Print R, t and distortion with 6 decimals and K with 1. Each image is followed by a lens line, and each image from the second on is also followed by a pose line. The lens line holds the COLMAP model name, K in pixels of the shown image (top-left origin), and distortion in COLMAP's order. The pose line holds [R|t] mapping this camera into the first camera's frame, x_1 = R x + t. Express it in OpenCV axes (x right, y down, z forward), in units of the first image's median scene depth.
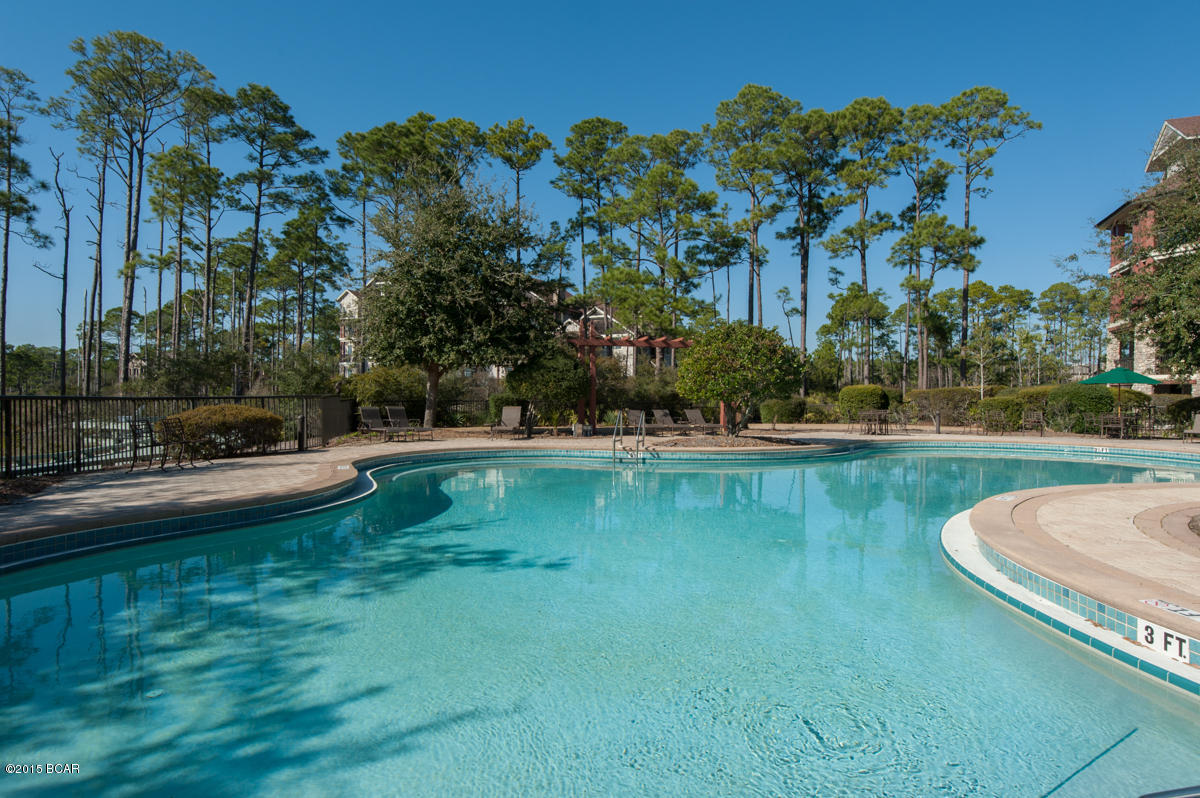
lens RADIAL K [[632.8, 0, 601.2], [0, 632.8, 396.2], [0, 0, 1]] dist [-0.035413, 0.000126]
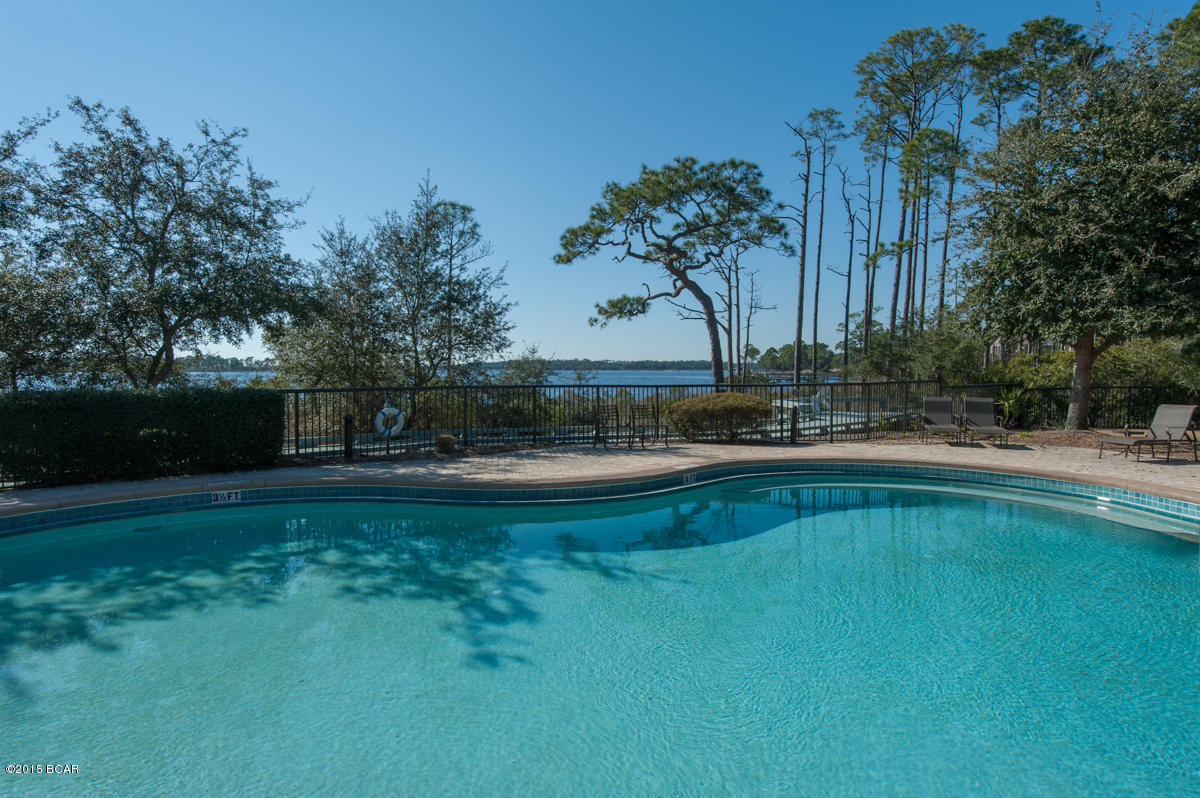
lens RADIAL K [[632.8, 0, 601.2], [0, 632.8, 396.4], [0, 0, 1]] dist [-0.035413, 0.000126]
pose [[0.289533, 0.036270, -0.956481, 0.995885], [-0.001143, 0.999294, 0.037547, -0.059087], [0.957167, -0.009778, 0.289370, 1.516101]]
